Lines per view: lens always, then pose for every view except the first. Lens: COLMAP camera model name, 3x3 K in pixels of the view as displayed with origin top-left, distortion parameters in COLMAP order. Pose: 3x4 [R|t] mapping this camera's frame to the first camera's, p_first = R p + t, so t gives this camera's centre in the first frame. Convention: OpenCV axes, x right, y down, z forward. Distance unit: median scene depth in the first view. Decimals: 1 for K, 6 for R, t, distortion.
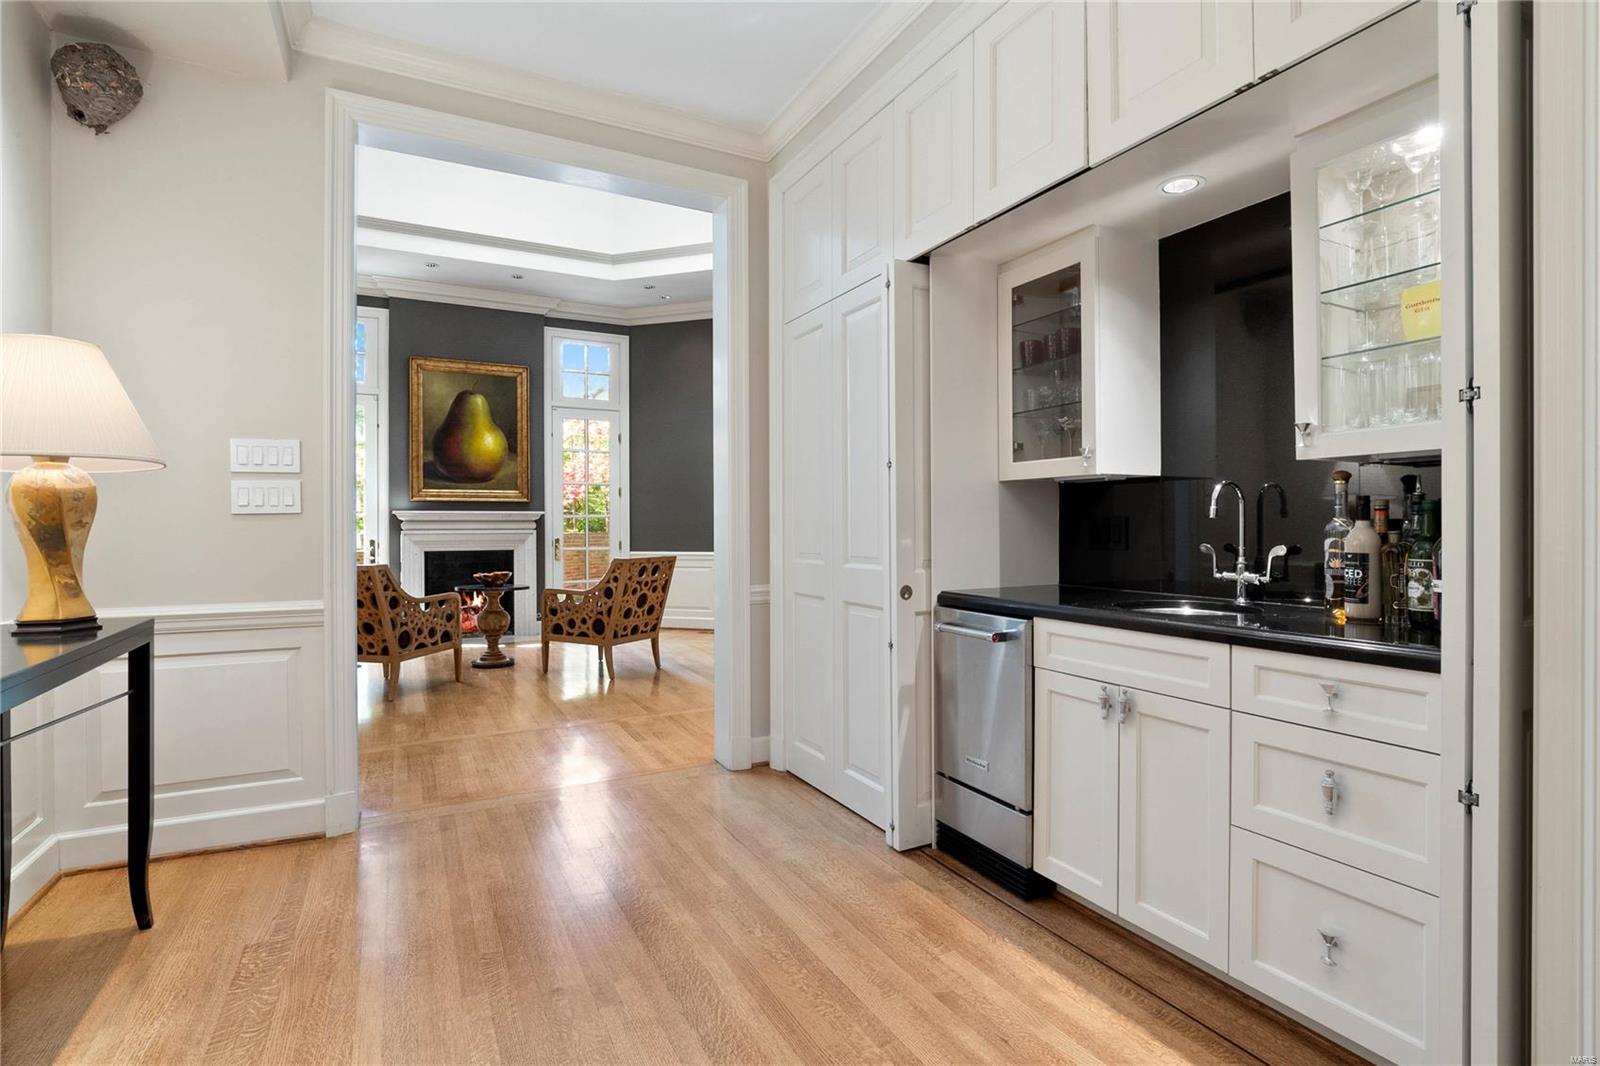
lens RADIAL K [[759.2, 0, 834.4], [0, 759.2, 522.5], [0, 0, 1]] dist [-0.021254, 0.008402]
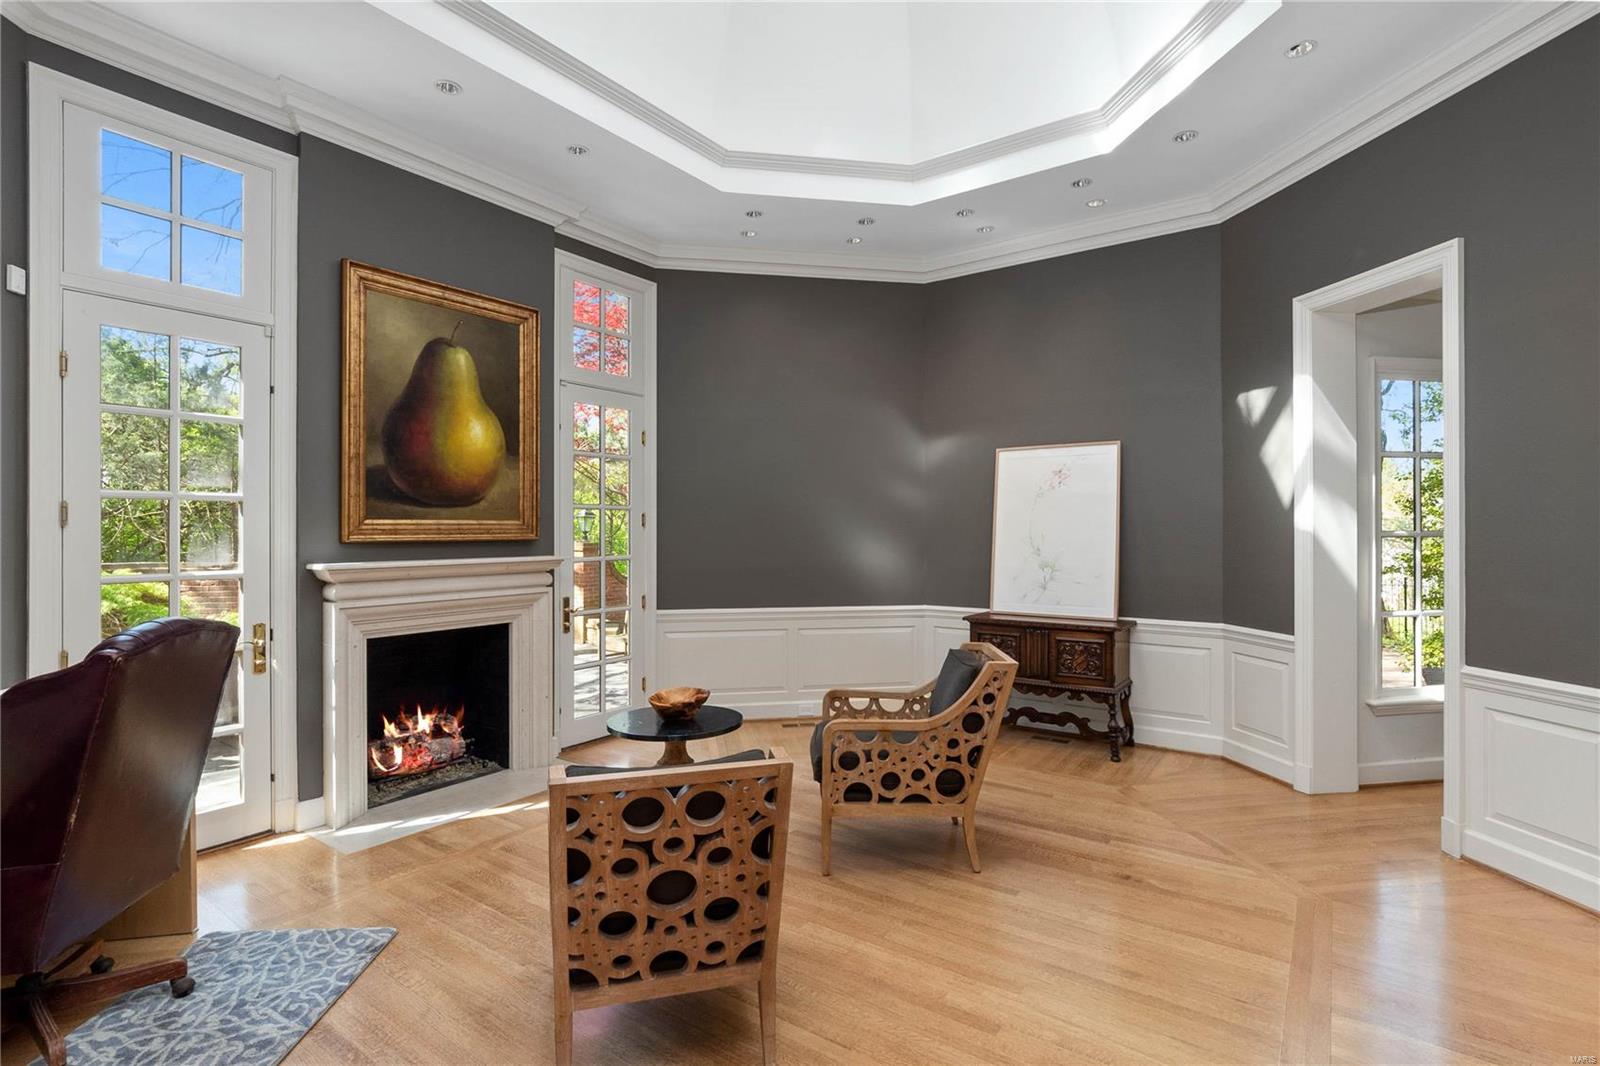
lens RADIAL K [[759.2, 0, 812.5], [0, 759.2, 522.2], [0, 0, 1]] dist [-0.021254, 0.008402]
pose [[0.899513, 0.008646, 0.436808, -0.493446], [-0.007111, 0.999961, -0.005150, -0.041501], [-0.436836, 0.001526, 0.899540, 0.399983]]
